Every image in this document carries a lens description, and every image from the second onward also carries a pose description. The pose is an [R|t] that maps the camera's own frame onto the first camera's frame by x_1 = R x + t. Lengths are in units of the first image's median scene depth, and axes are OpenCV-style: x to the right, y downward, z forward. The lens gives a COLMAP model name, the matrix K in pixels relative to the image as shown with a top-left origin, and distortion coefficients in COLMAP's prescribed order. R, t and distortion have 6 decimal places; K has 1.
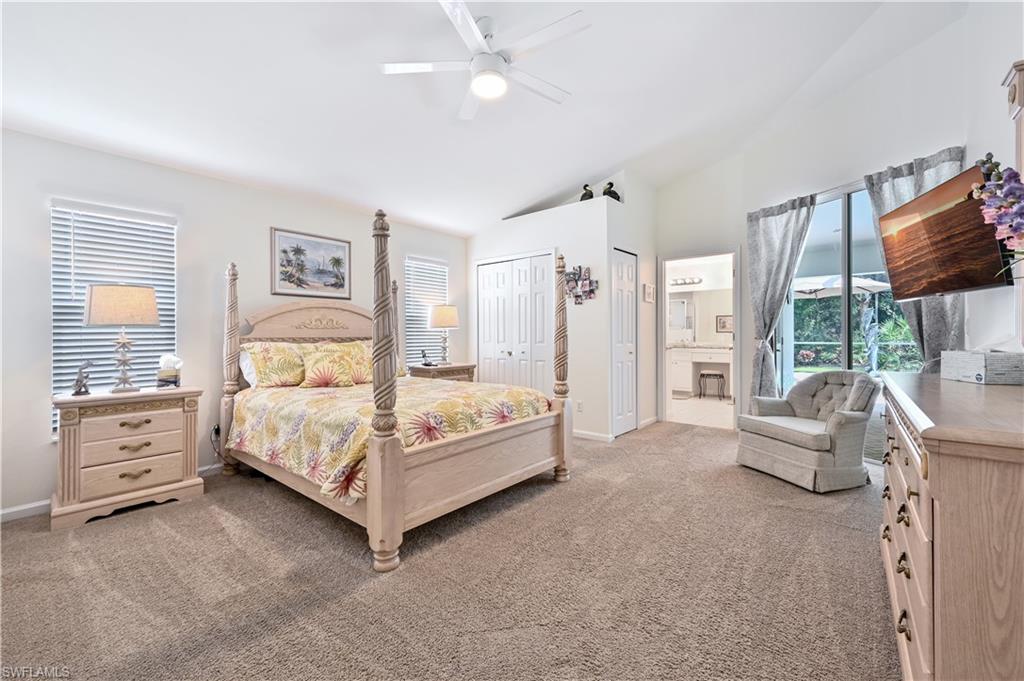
lens RADIAL K [[415.7, 0, 512.0], [0, 415.7, 340.5], [0, 0, 1]] dist [0.001728, 0.000197]
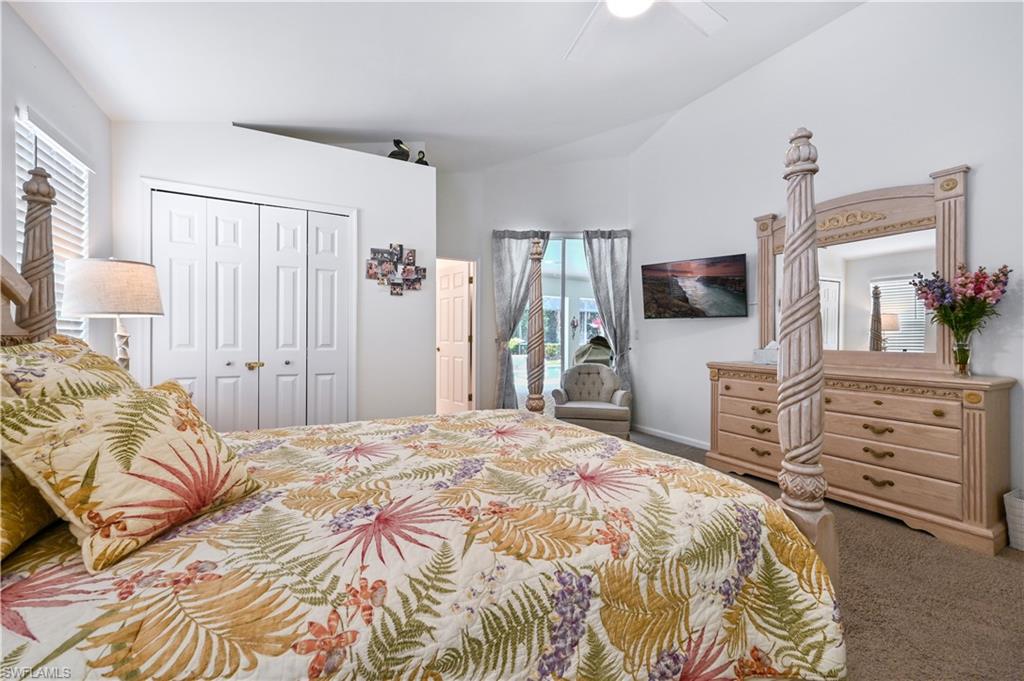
lens RADIAL K [[415.7, 0, 512.0], [0, 415.7, 340.5], [0, 0, 1]] dist [0.001728, 0.000197]
pose [[0.389373, 0.003783, 0.921072, -0.454638], [-0.000497, 0.999992, -0.003897, -0.001885], [-0.921080, 0.001059, 0.389372, 0.517940]]
